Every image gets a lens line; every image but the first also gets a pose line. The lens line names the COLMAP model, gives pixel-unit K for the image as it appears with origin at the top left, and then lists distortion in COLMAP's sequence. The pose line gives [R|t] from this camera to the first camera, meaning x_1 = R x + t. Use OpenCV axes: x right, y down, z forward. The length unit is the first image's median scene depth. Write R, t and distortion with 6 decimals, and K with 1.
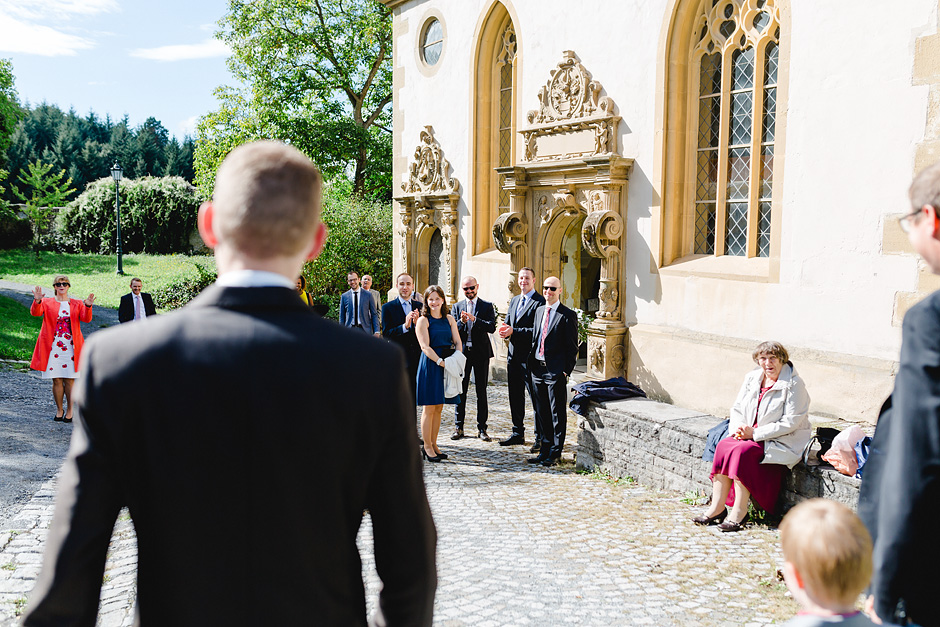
lens RADIAL K [[877.2, 0, 470.0], [0, 877.2, 313.5], [0, 0, 1]] dist [0.000938, -0.007387]
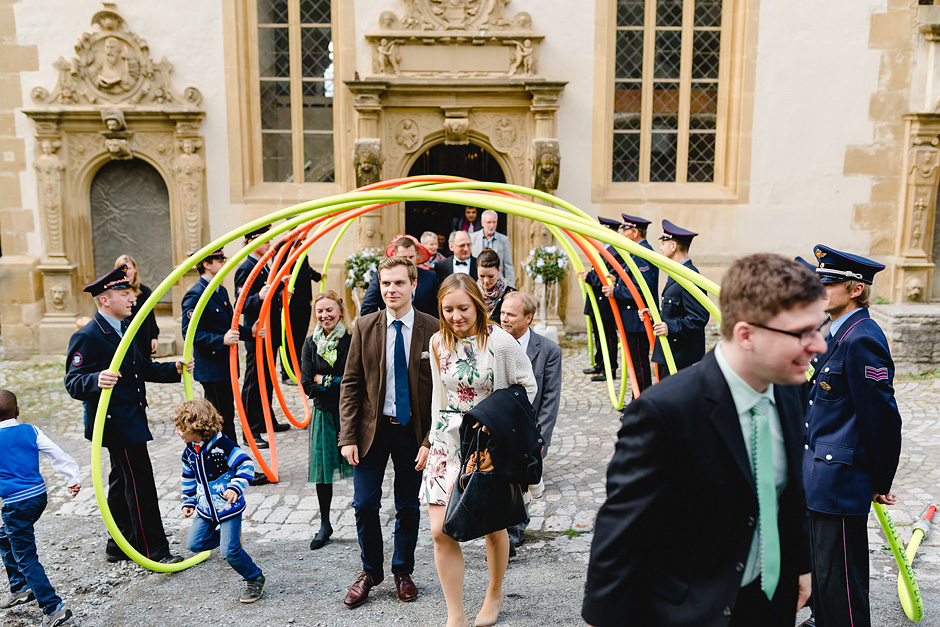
lens RADIAL K [[877.2, 0, 470.0], [0, 877.2, 313.5], [0, 0, 1]] dist [0.000938, -0.007387]
pose [[0.482519, -0.163051, 0.860576, -0.699685], [0.091075, 0.986534, 0.135851, -0.067228], [-0.871138, 0.012826, 0.490871, 0.603617]]
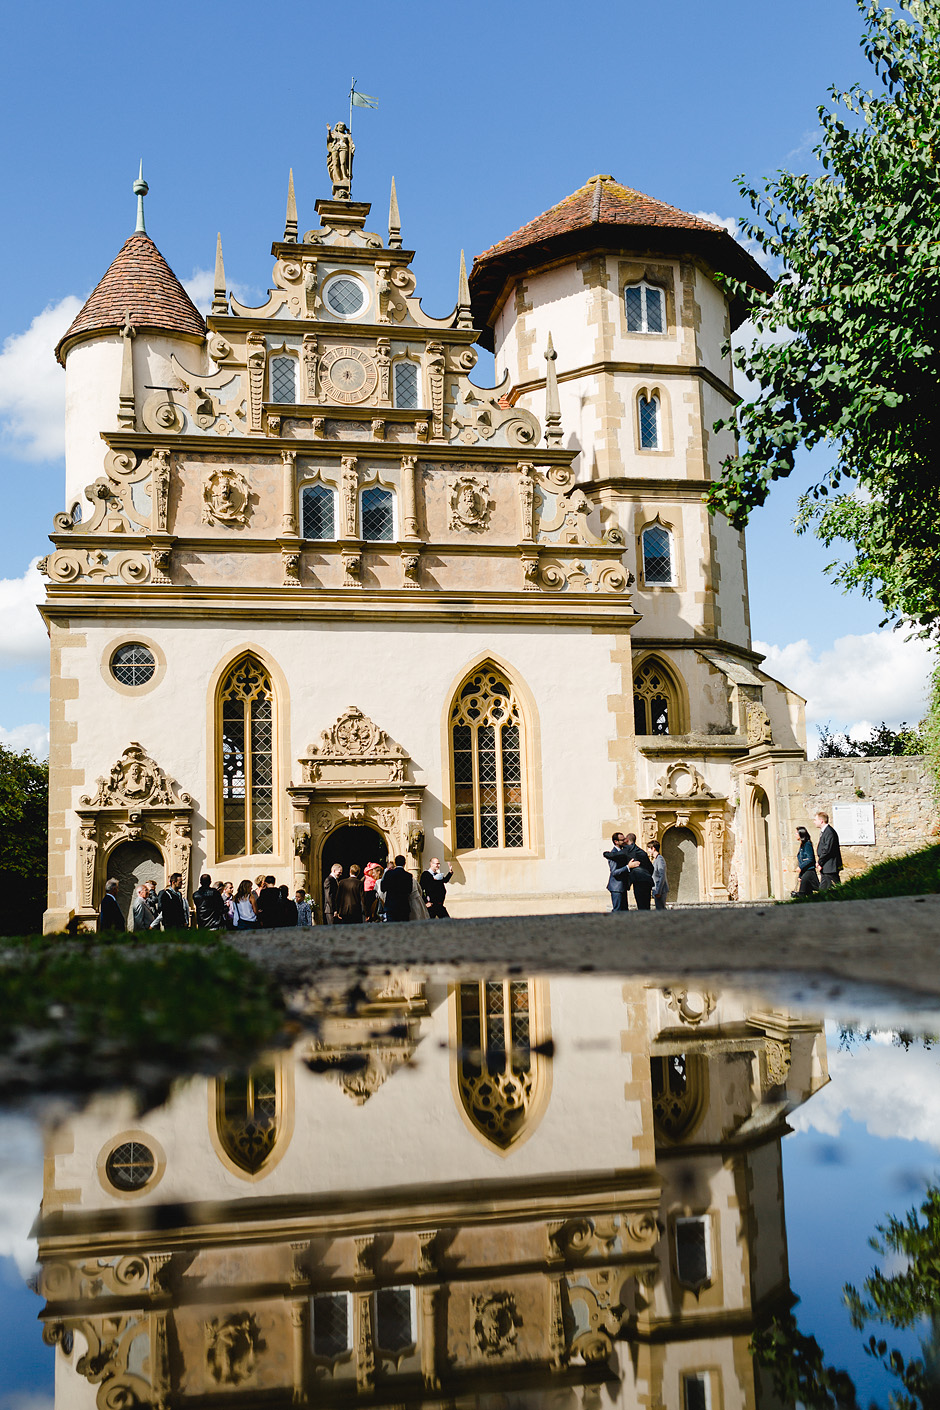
lens RADIAL K [[1339.2, 0, 470.0], [0, 1339.2, 705.0], [0, 0, 1]] dist [-0.011493, -0.015418]
pose [[0.319967, 0.109727, 0.941053, -1.895380], [0.131630, 0.978489, -0.158848, 0.059587], [-0.938240, 0.174697, 0.298641, 0.208820]]
